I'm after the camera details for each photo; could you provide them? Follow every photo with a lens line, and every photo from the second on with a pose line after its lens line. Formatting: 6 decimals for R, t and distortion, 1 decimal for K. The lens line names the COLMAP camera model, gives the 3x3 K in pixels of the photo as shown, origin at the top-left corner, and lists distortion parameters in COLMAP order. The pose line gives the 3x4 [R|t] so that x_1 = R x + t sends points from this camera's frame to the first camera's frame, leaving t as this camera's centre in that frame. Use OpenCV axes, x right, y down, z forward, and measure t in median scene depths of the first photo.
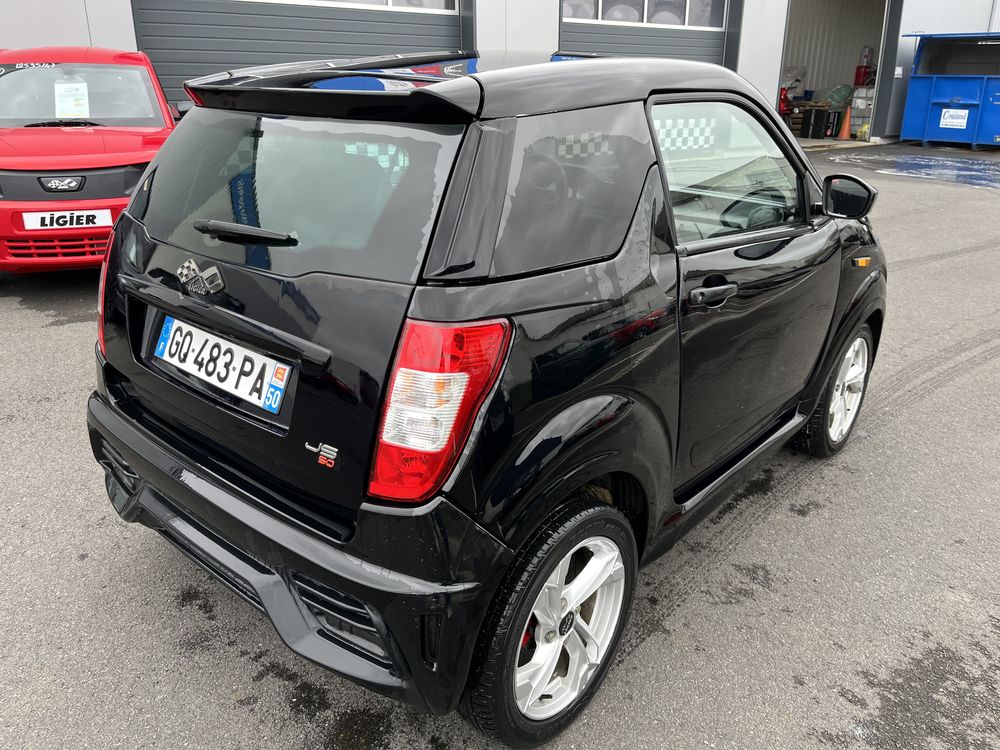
lens RADIAL K [[776.3, 0, 501.1], [0, 776.3, 371.6], [0, 0, 1]] dist [0.018781, -0.028972]
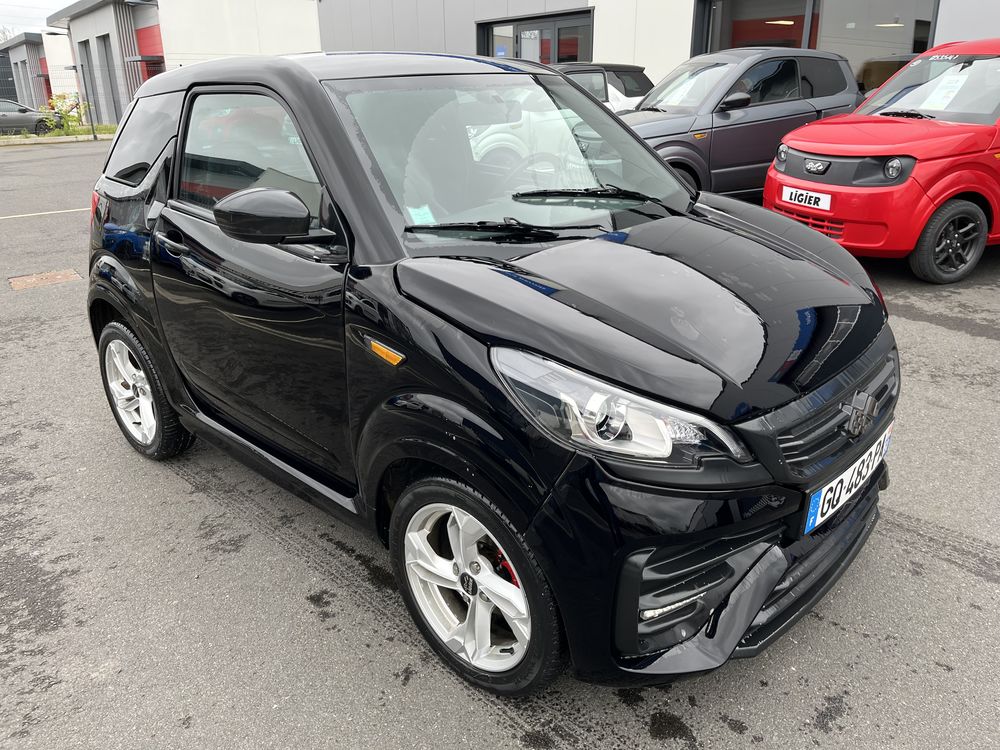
lens RADIAL K [[776.3, 0, 499.2], [0, 776.3, 378.6], [0, 0, 1]] dist [0.018781, -0.028972]
pose [[-0.059219, 0.351524, -0.934304, 2.736003], [-0.338010, 0.873598, 0.350108, -0.959154], [0.939278, 0.336537, 0.067085, 2.722093]]
